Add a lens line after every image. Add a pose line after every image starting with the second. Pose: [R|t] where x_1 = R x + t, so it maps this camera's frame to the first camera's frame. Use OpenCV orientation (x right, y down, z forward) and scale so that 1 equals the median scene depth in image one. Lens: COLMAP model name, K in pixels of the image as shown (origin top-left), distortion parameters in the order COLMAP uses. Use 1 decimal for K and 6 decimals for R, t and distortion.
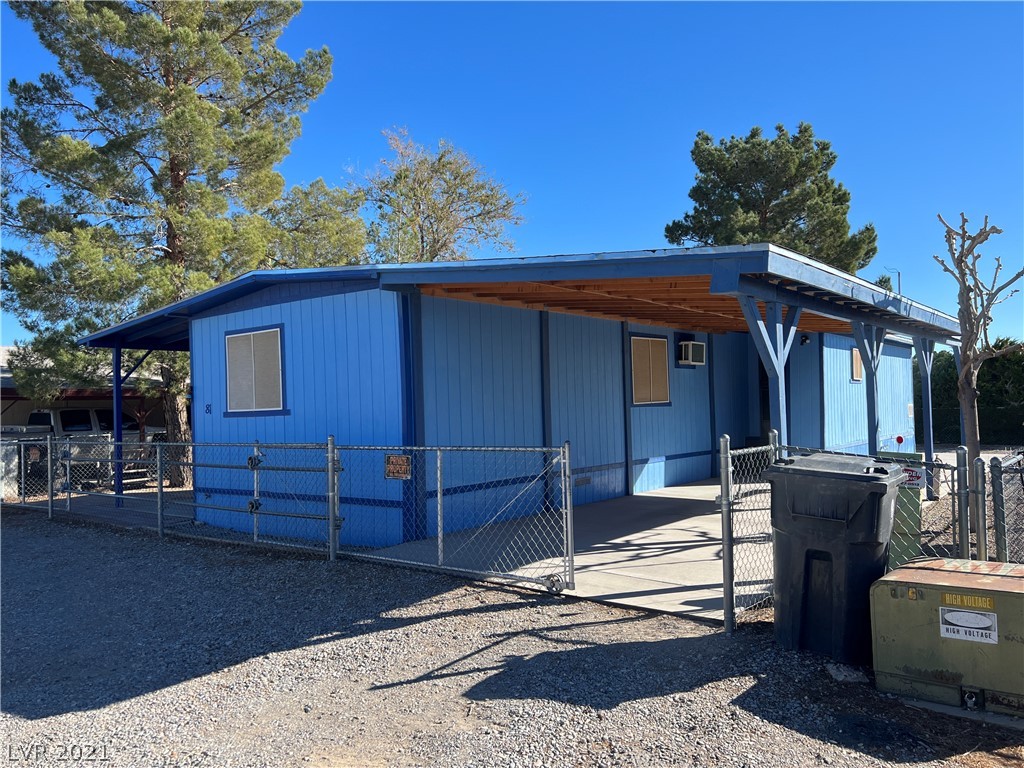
lens RADIAL K [[768.5, 0, 513.5], [0, 768.5, 386.5], [0, 0, 1]] dist [-0.012940, -0.002279]
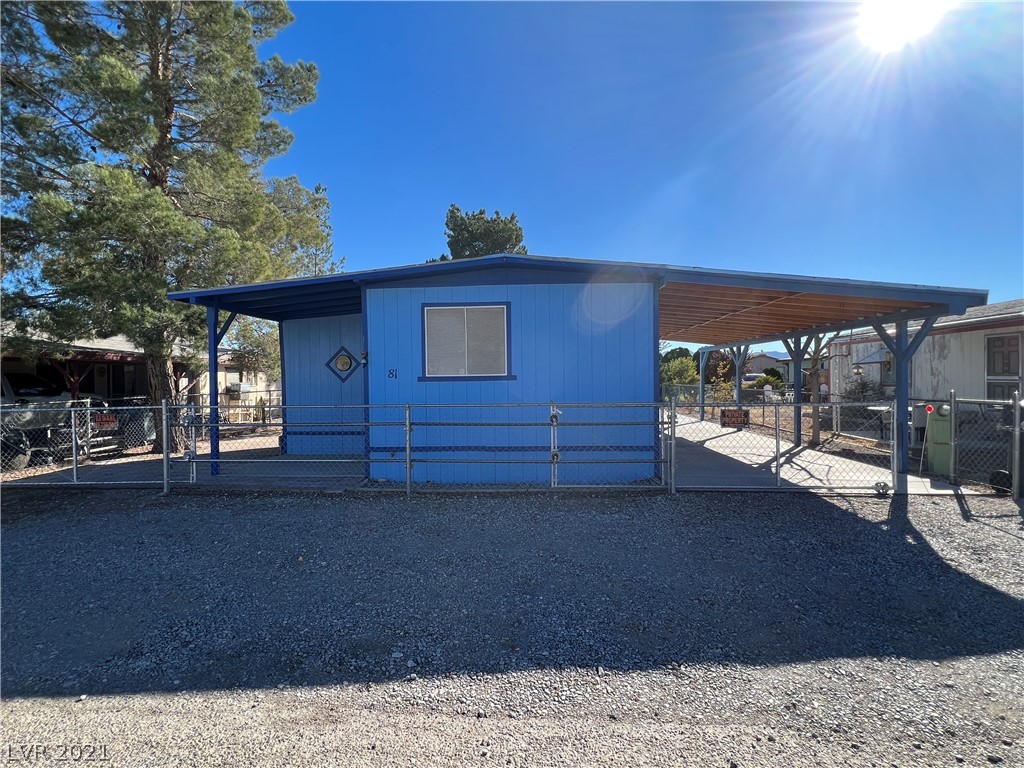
lens RADIAL K [[493.7, 0, 512.6], [0, 493.7, 383.9], [0, 0, 1]] dist [-0.002921, 0.001261]
pose [[0.822831, 0.016985, 0.568033, -0.633544], [-0.030436, 0.999436, 0.014204, 0.028068], [-0.567471, -0.028976, 0.822884, 0.329535]]
